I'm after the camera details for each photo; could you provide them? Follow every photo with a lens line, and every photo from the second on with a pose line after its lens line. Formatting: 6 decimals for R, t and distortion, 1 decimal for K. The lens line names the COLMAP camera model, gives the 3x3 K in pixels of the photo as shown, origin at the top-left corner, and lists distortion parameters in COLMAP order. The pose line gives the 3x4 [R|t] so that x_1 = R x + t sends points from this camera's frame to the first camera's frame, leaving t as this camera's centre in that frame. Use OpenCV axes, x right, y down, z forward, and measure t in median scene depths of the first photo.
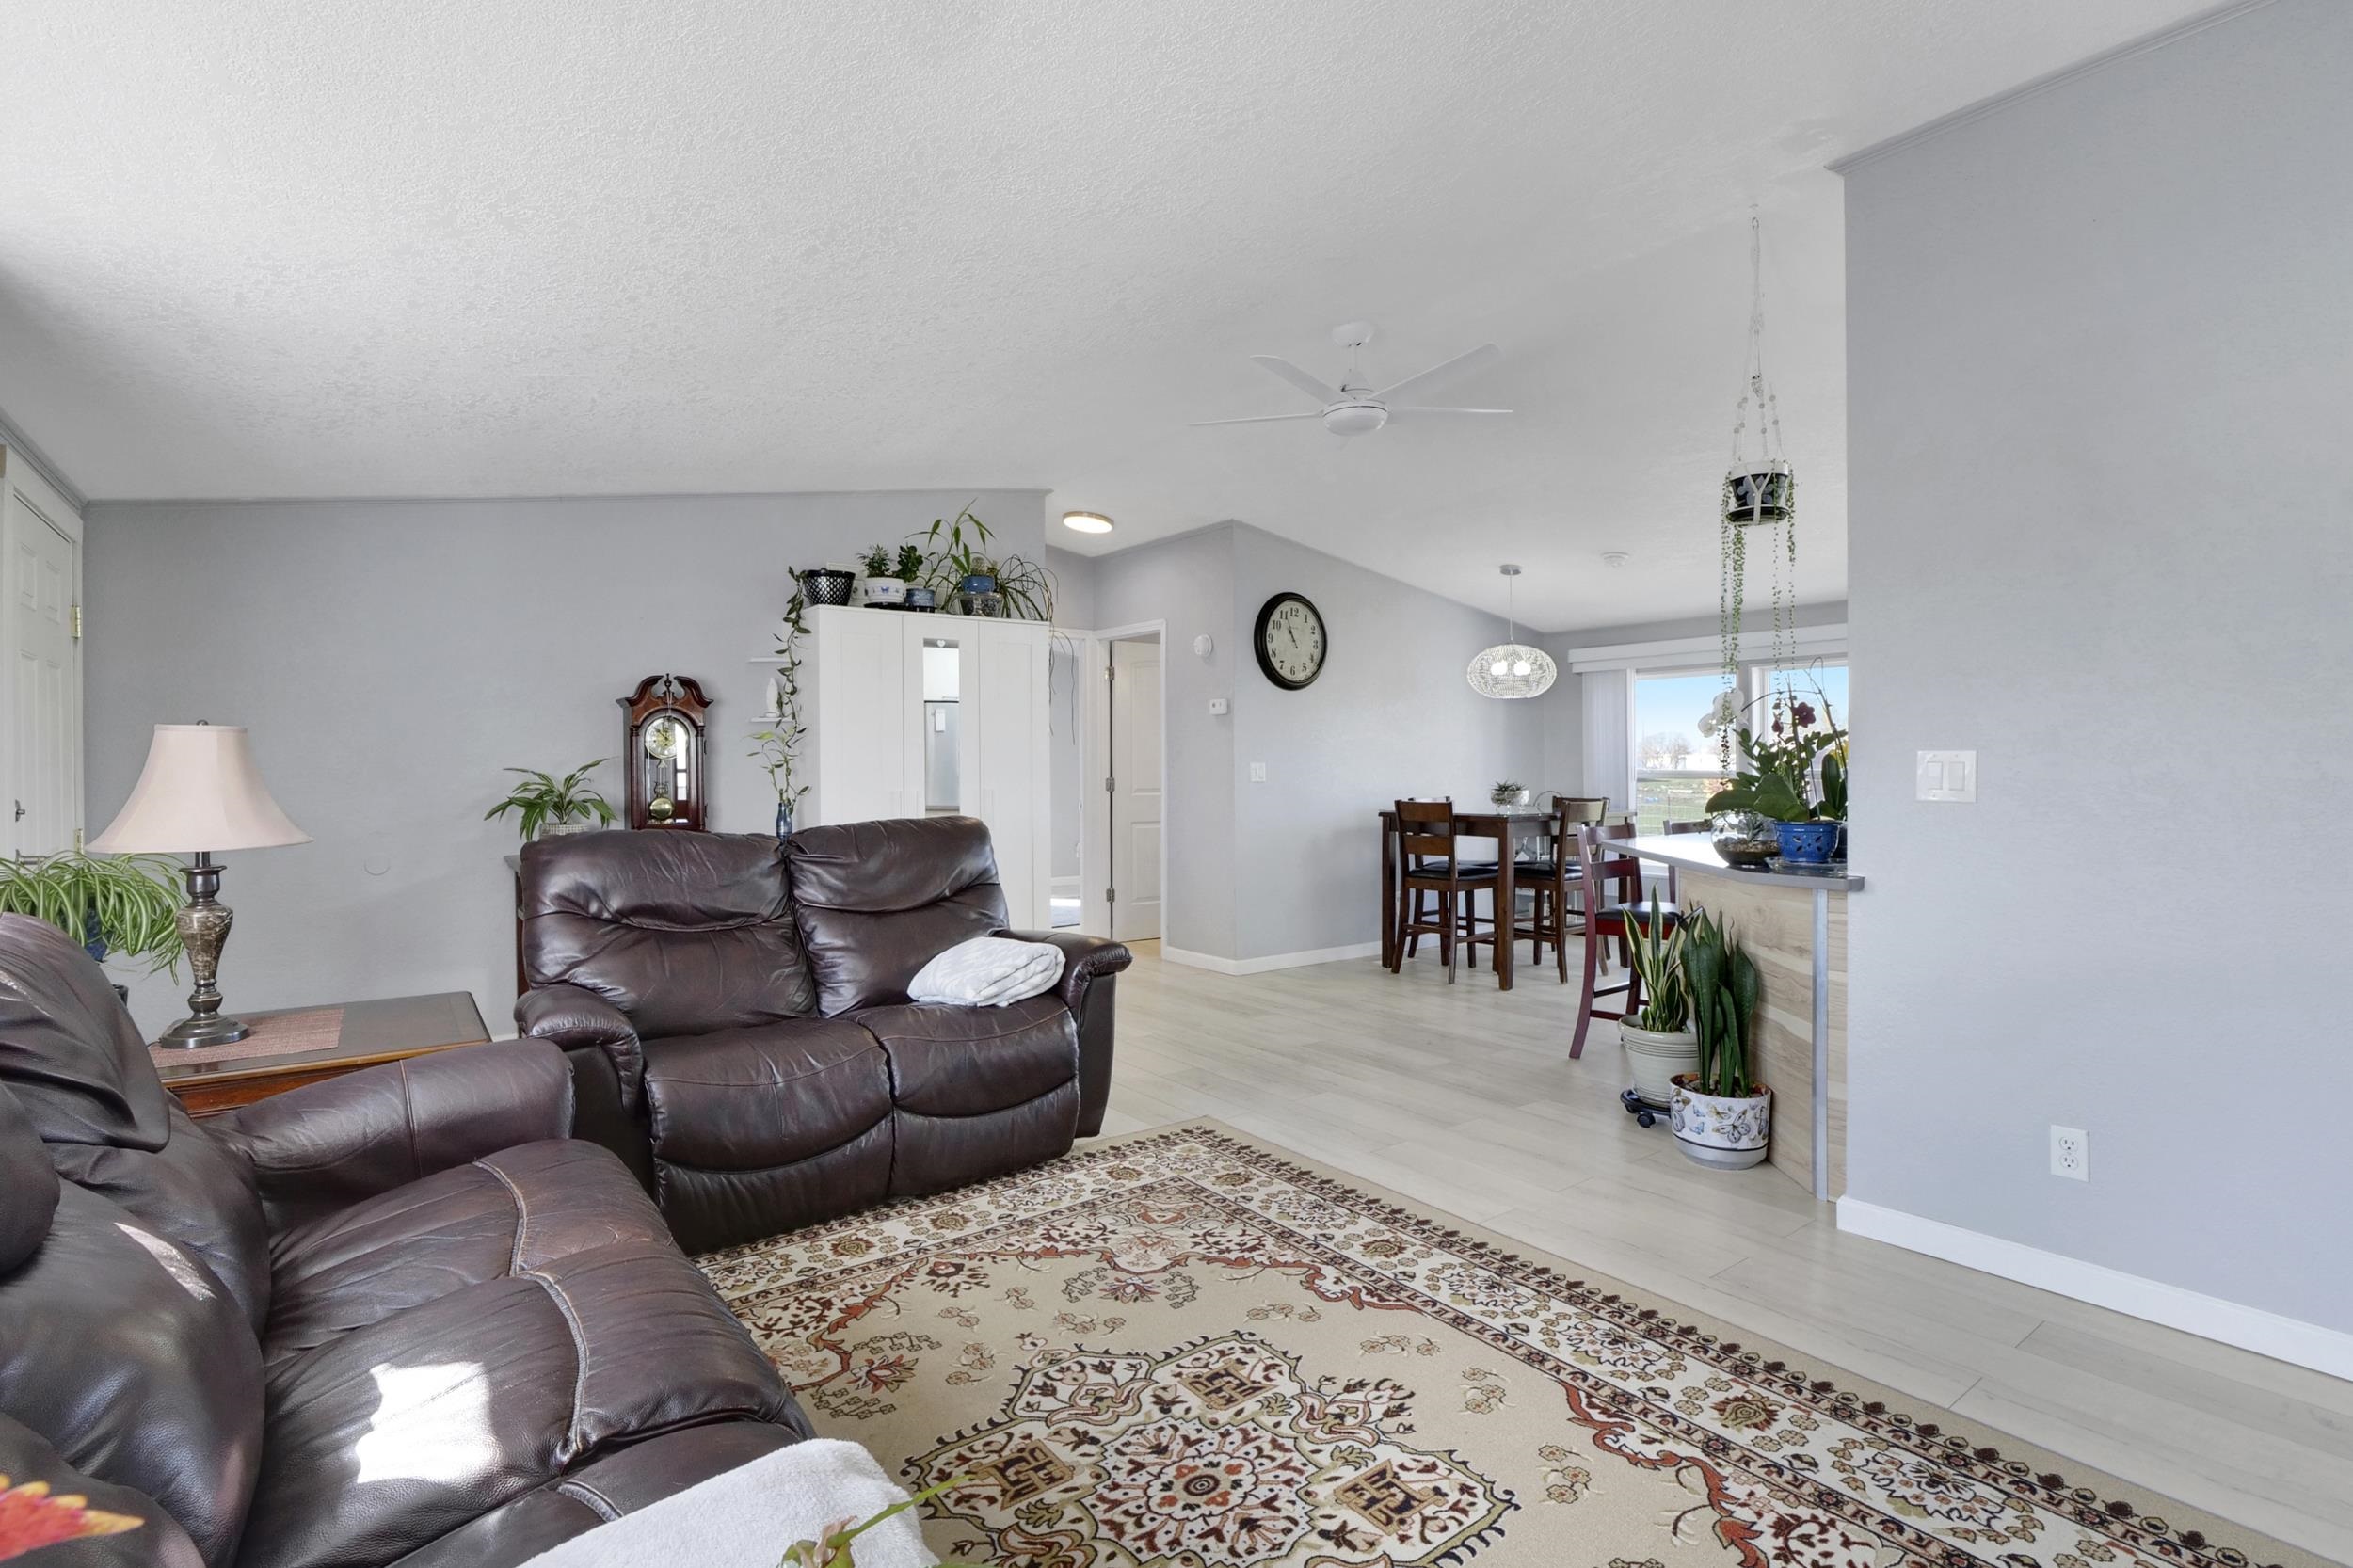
lens RADIAL K [[1125.1, 0, 1168.2], [0, 1125.1, 759.6], [0, 0, 1]] dist [-0.015077, -0.000586]
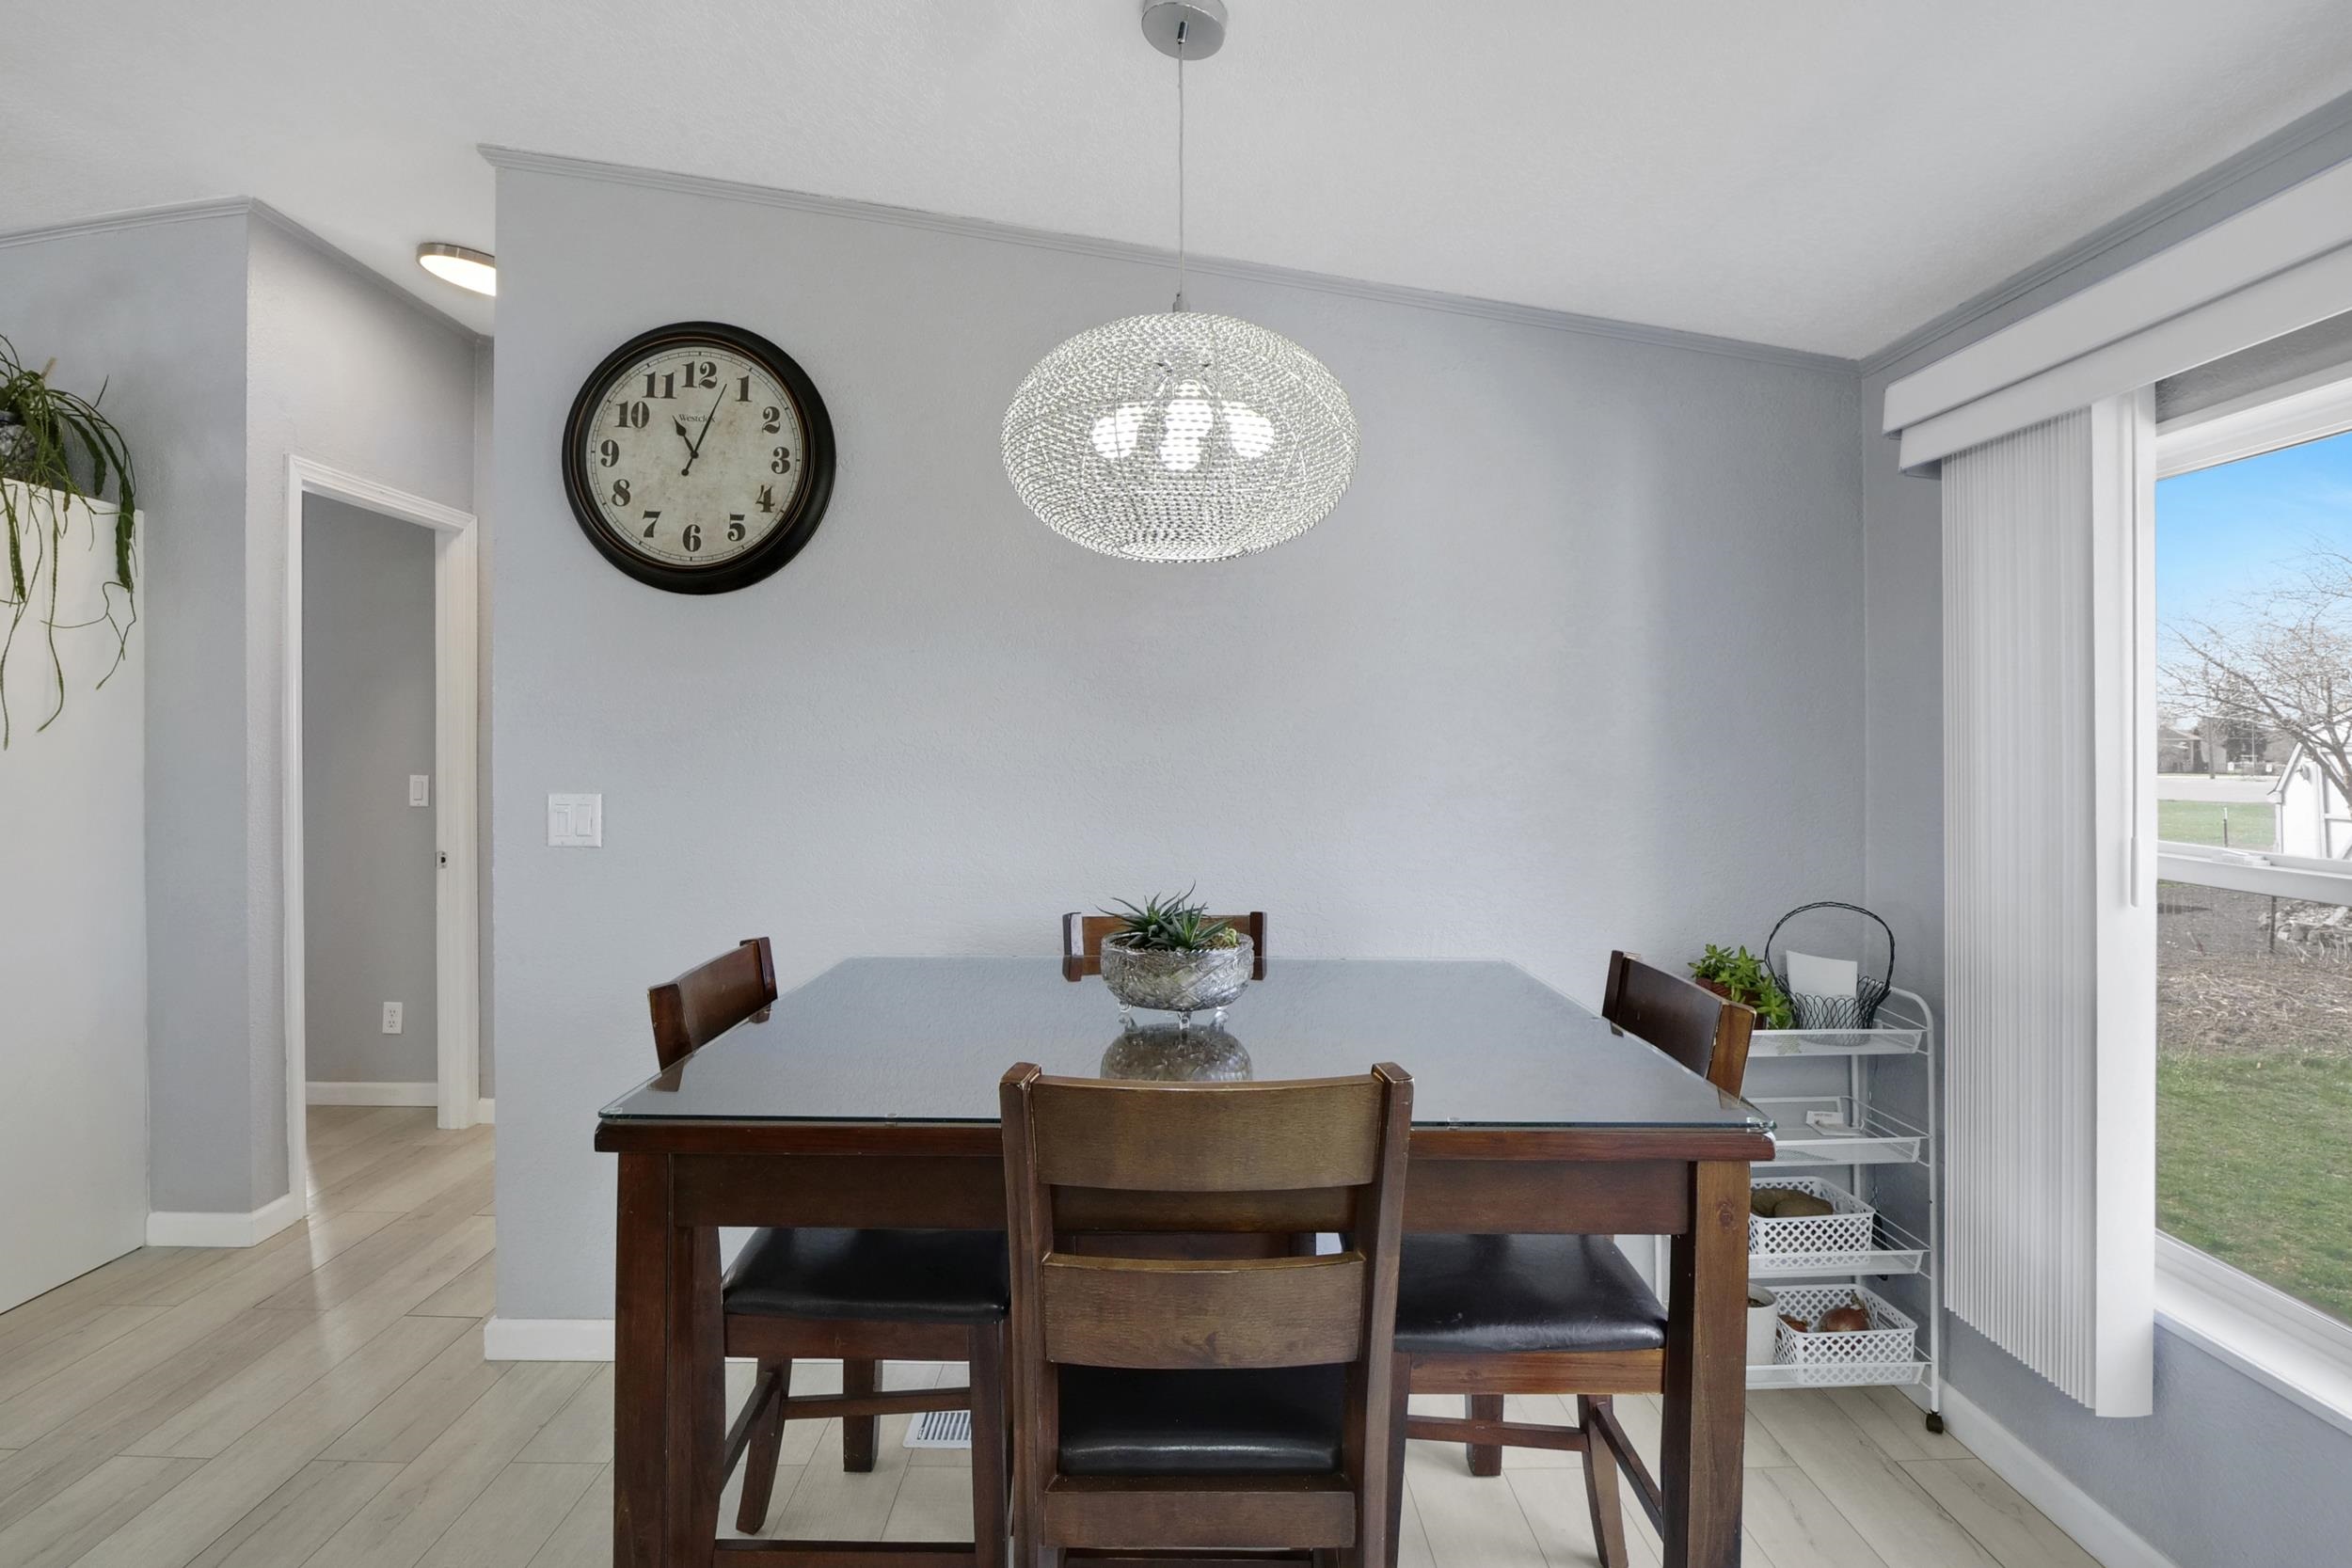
lens RADIAL K [[1111.8, 0, 1169.5], [0, 1111.8, 759.3], [0, 0, 1]] dist [-0.016017, -0.000343]
pose [[0.803954, 0.010580, -0.594597, 1.100463], [-0.004948, 0.999926, 0.011101, -0.032879], [0.594670, -0.005983, 0.803947, 1.997045]]
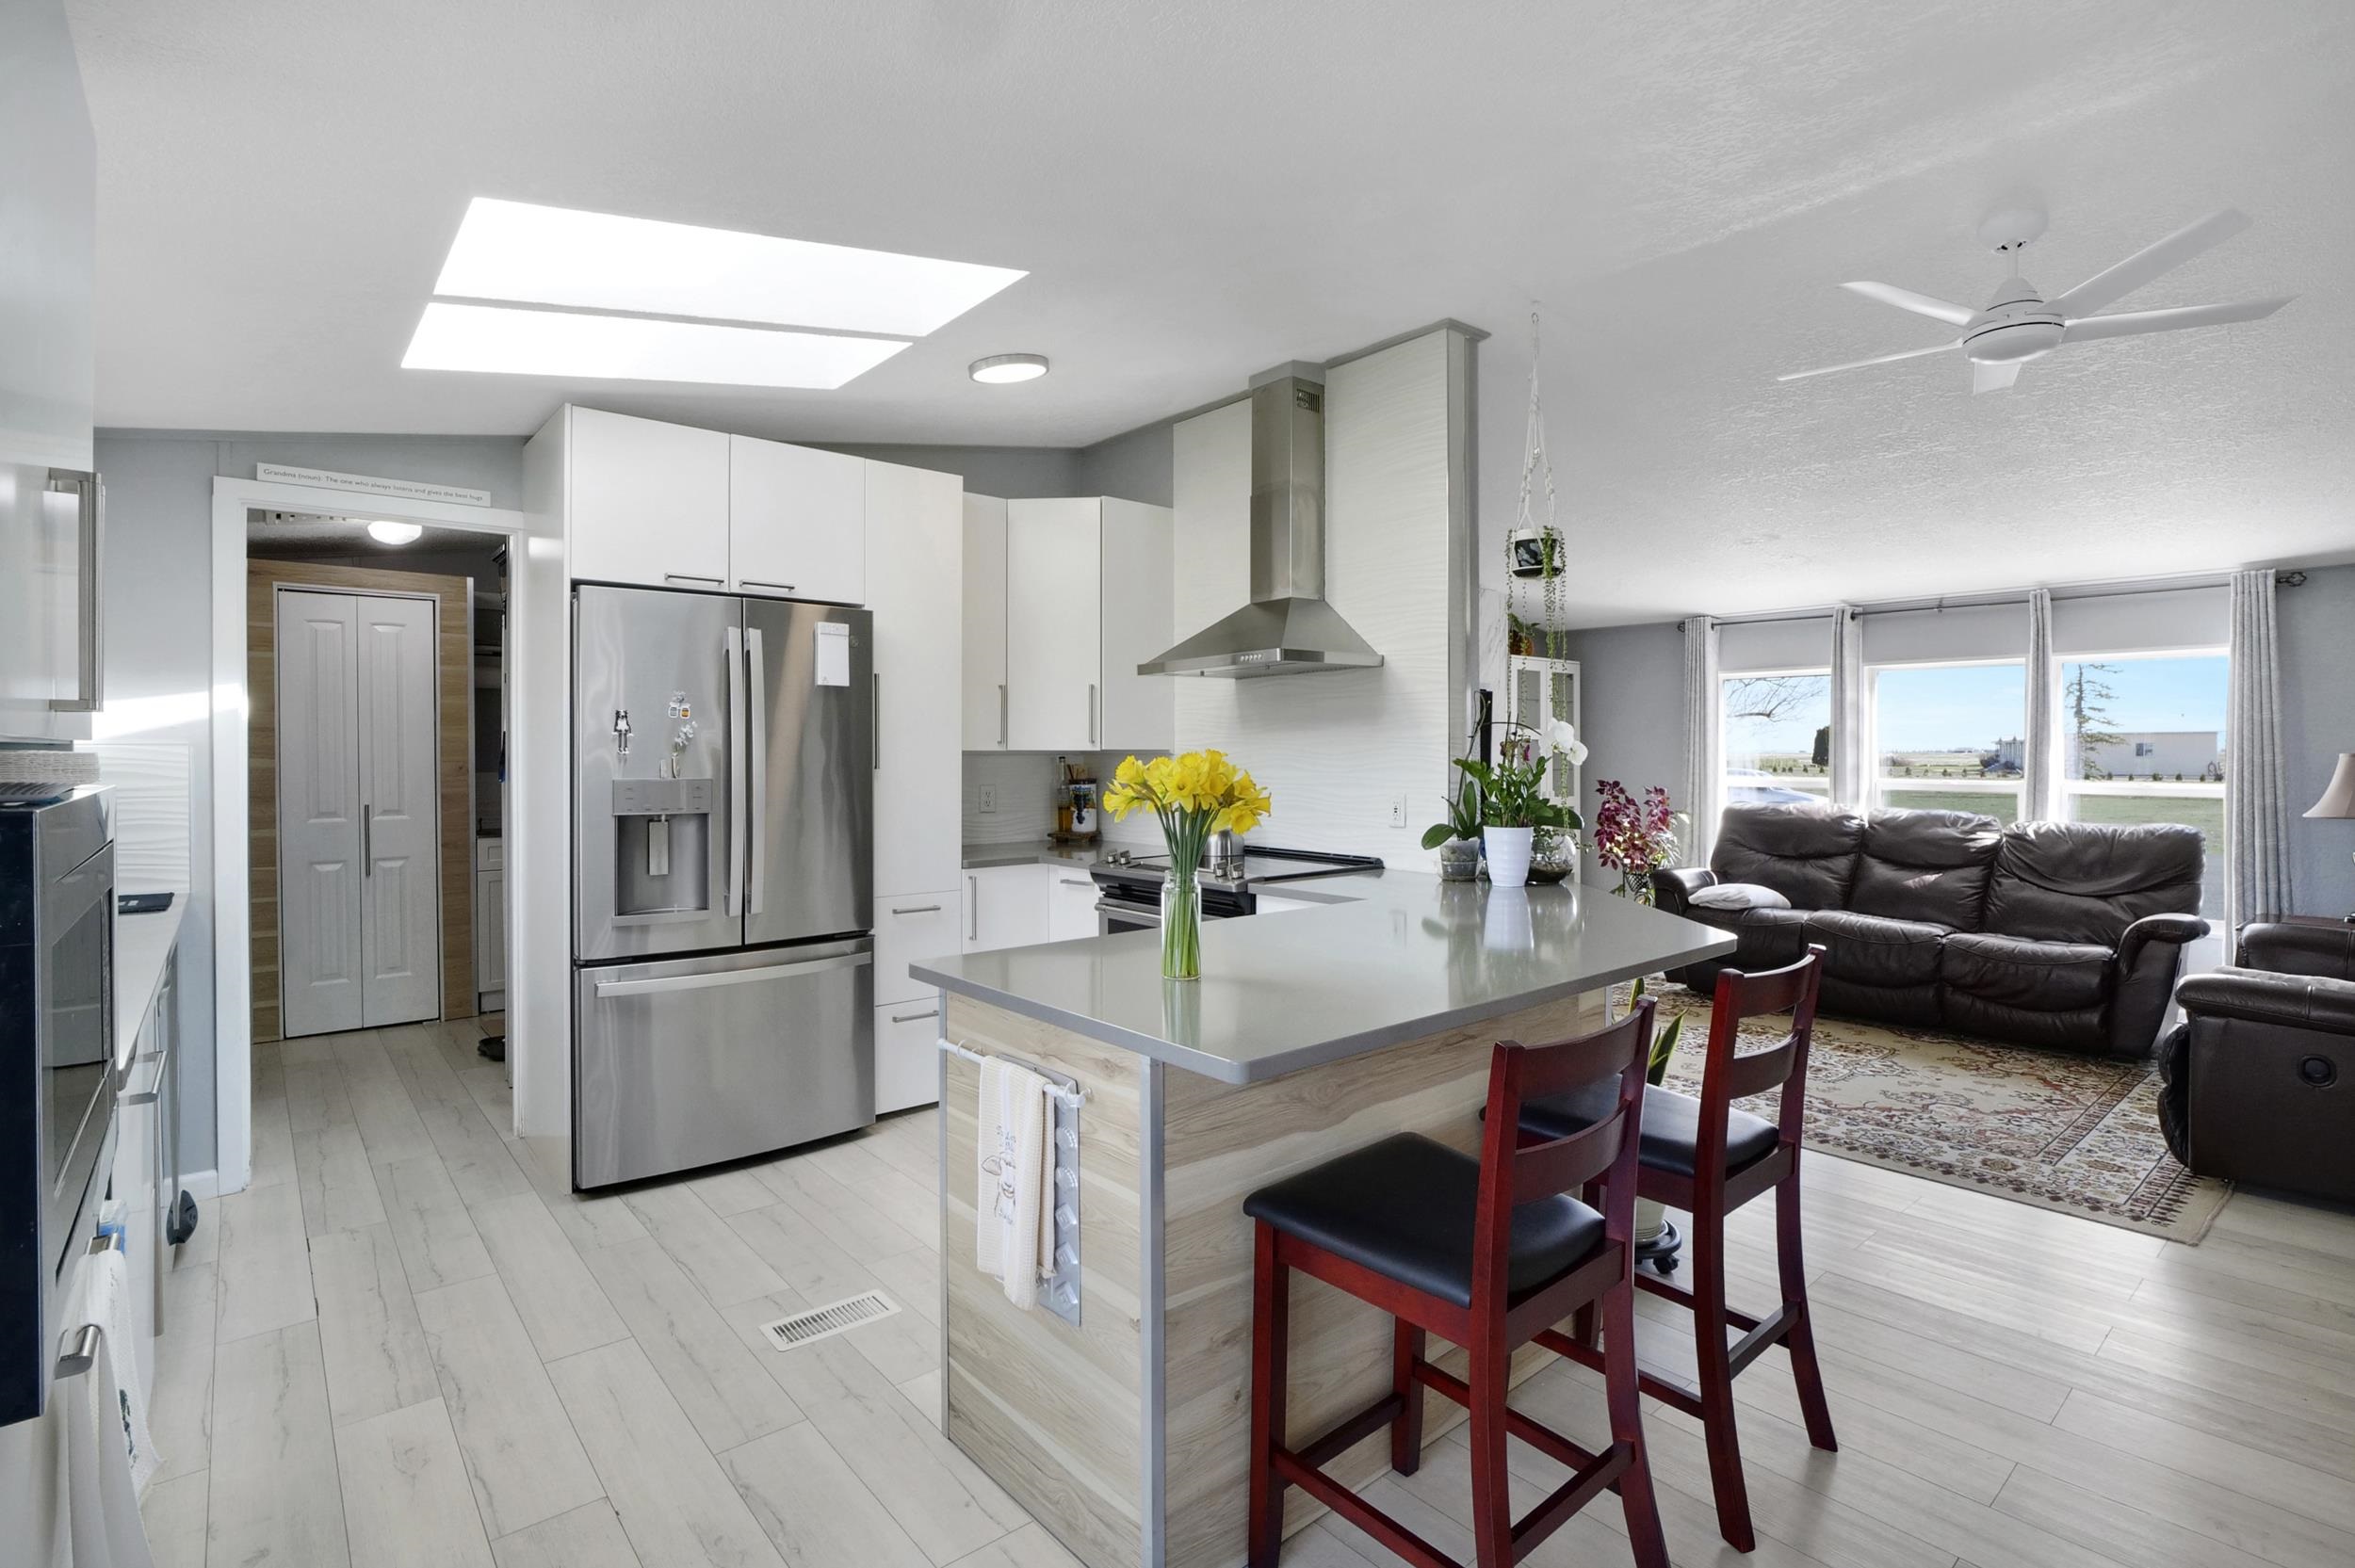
lens RADIAL K [[1113.2, 0, 1171.0], [0, 1113.2, 759.3], [0, 0, 1]] dist [-0.016017, -0.000343]
pose [[-0.998199, 0.007853, -0.059476, 1.117762], [0.007635, 0.999963, 0.003891, -0.038739], [0.059504, 0.003430, -0.998222, 2.441869]]
